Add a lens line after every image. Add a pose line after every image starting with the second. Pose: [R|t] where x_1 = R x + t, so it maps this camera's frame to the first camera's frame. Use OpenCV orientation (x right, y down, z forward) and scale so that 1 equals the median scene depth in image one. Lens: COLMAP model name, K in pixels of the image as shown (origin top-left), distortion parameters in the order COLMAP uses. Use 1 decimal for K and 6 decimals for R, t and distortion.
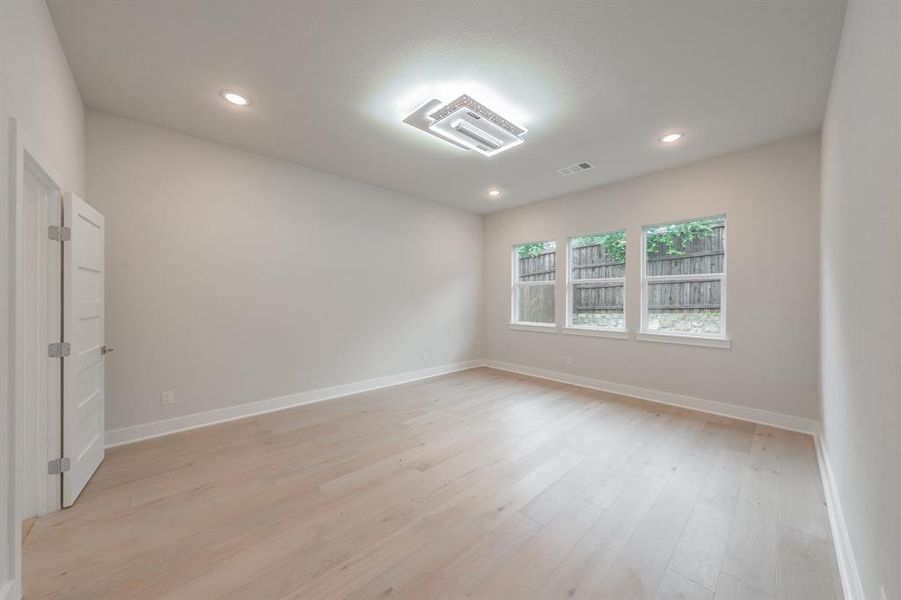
lens RADIAL K [[318.7, 0, 449.8], [0, 318.7, 297.8], [0, 0, 1]] dist [0.000031, -0.000050]
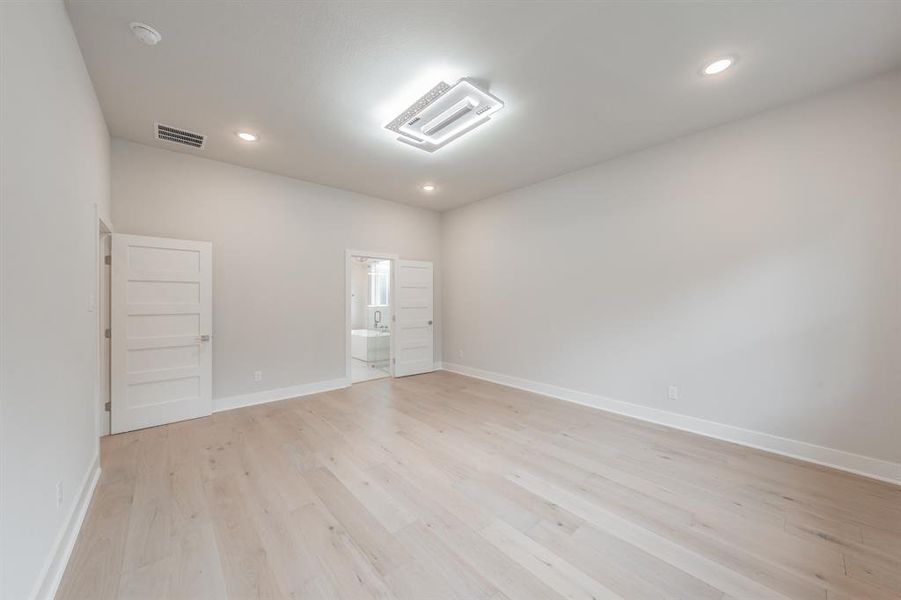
lens RADIAL K [[318.7, 0, 449.8], [0, 318.7, 297.8], [0, 0, 1]] dist [0.000031, -0.000050]
pose [[-0.028844, -0.006082, -0.999565, 0.968779], [0.002151, 0.999979, -0.006147, 0.004364], [0.999582, -0.002327, -0.028830, 1.011017]]
